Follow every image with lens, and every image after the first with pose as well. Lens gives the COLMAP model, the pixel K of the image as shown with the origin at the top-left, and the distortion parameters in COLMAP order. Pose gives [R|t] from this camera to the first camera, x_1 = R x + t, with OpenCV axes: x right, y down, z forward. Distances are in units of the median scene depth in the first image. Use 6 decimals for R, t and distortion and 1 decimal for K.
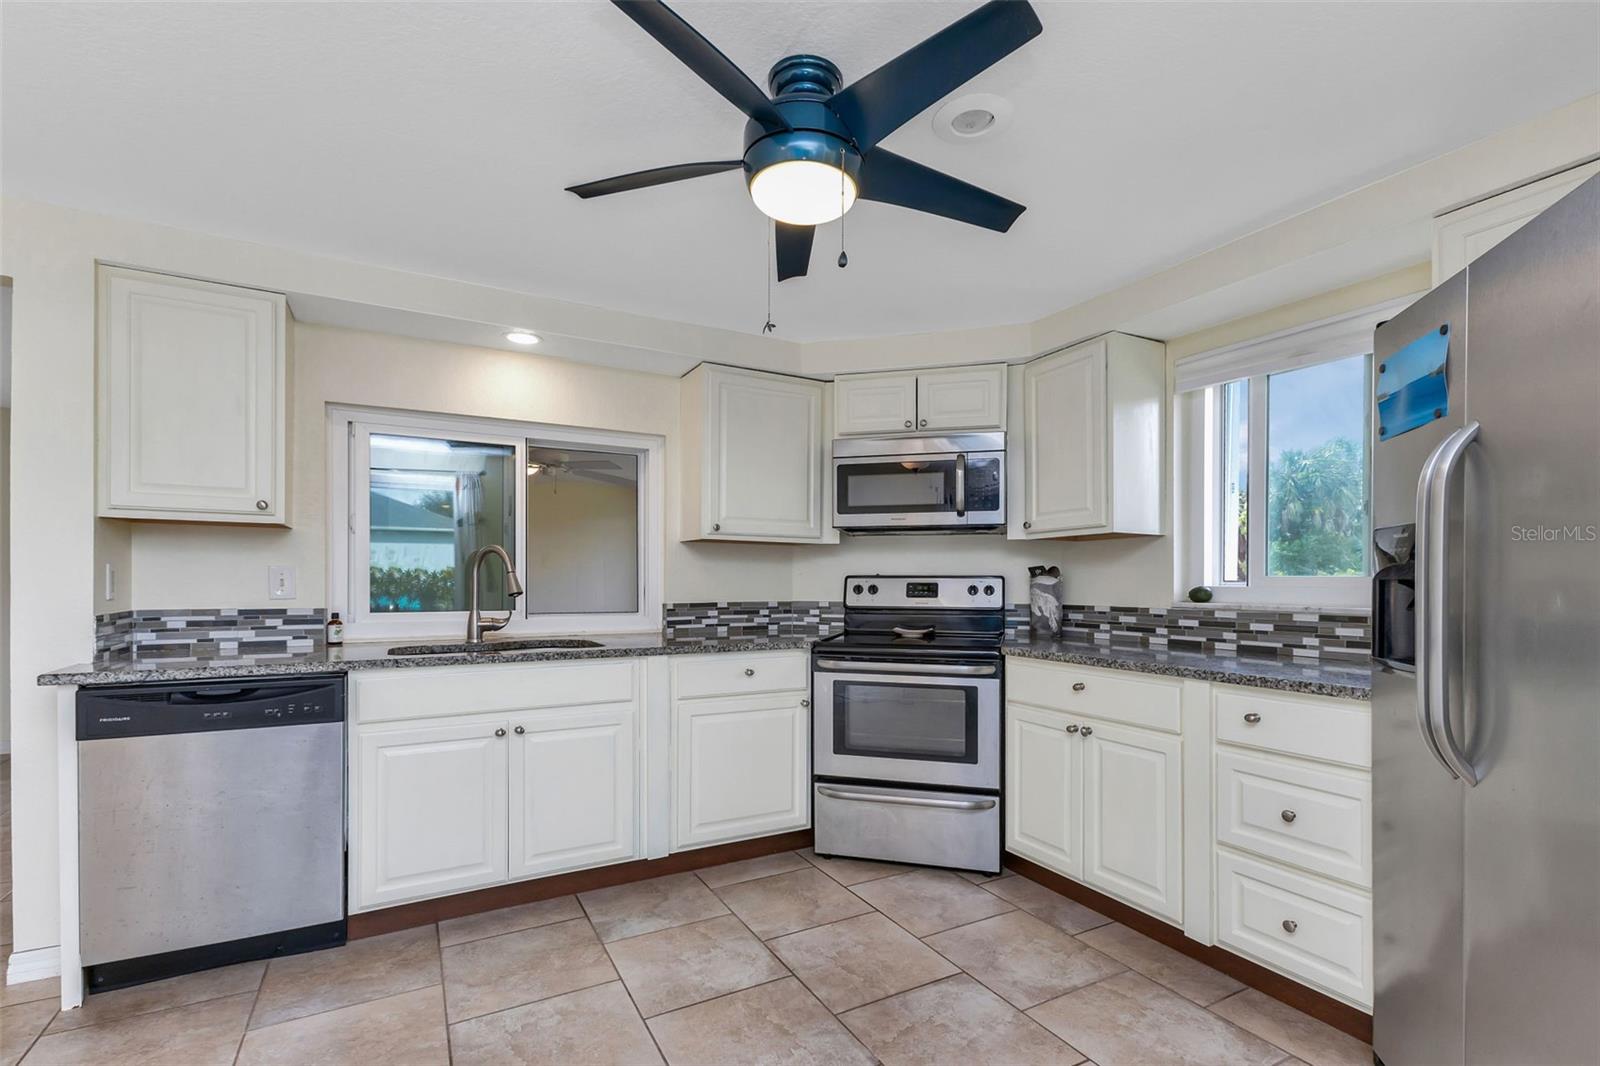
lens RADIAL K [[732.1, 0, 808.8], [0, 732.1, 579.6], [0, 0, 1]] dist [0.009286, -0.000268]
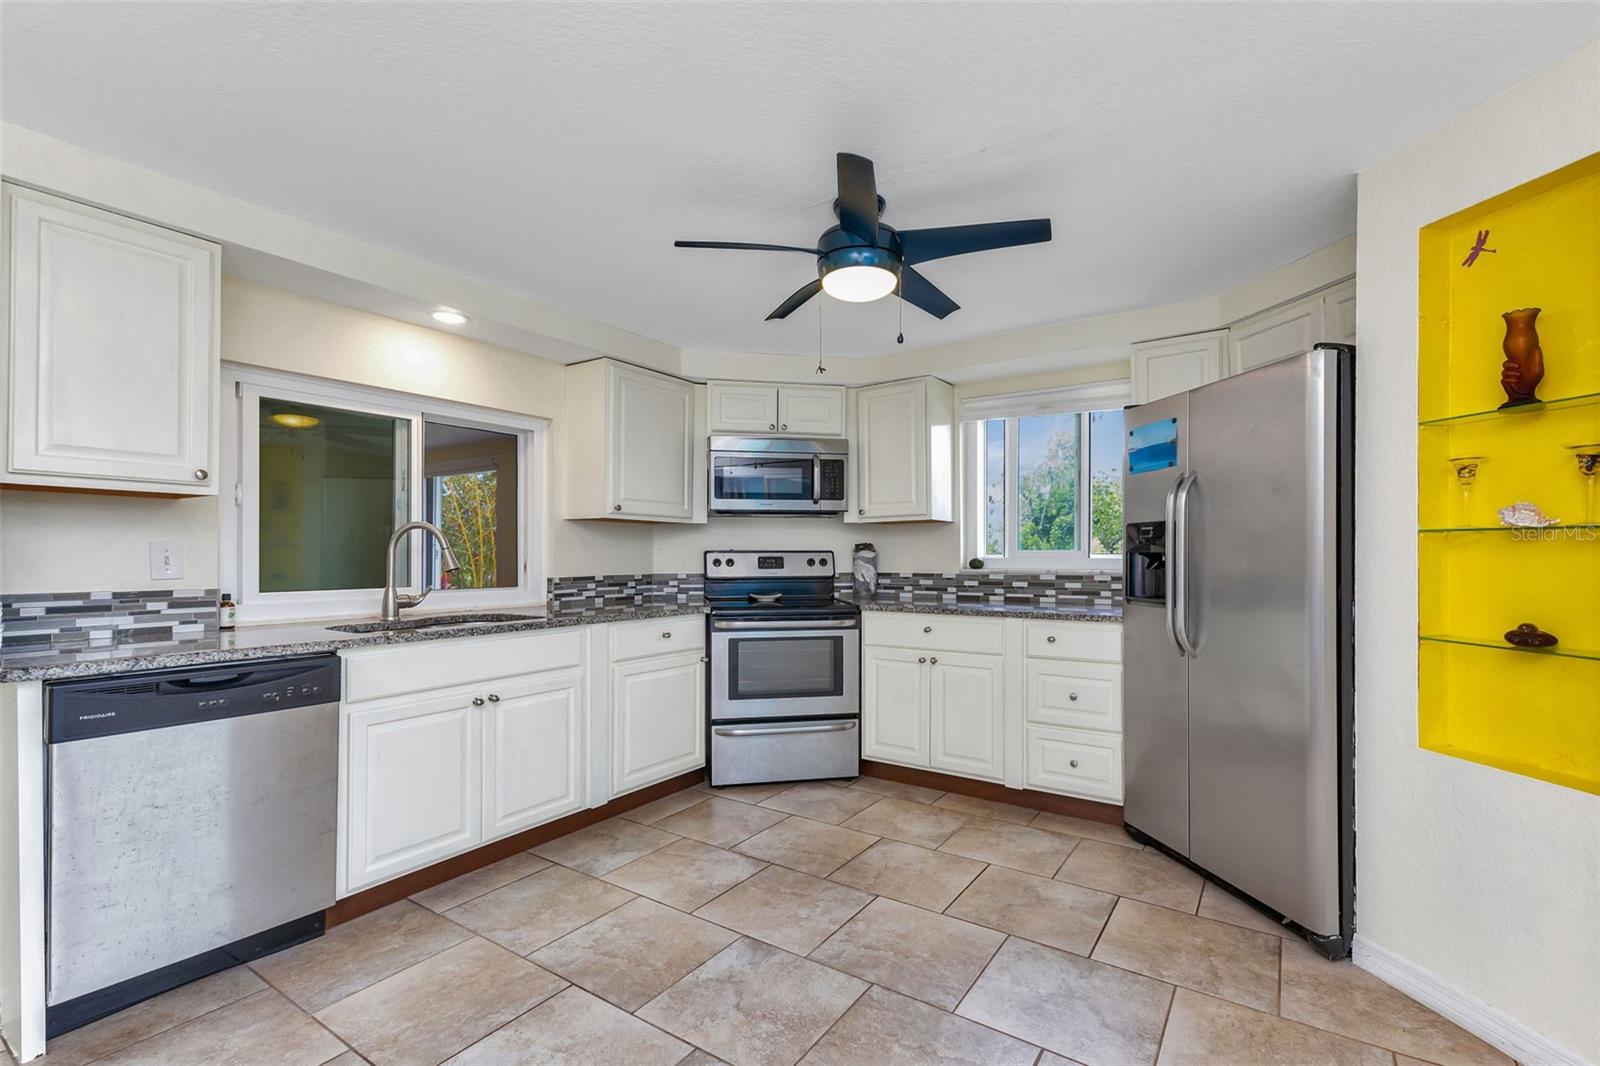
lens RADIAL K [[717.6, 0, 806.7], [0, 717.6, 553.7], [0, 0, 1]] dist [0.009502, -0.000287]
pose [[0.892364, -0.004255, 0.451297, -0.425667], [0.004479, 0.999990, 0.000573, -0.001100], [-0.451294, 0.001510, 0.892374, -0.115585]]
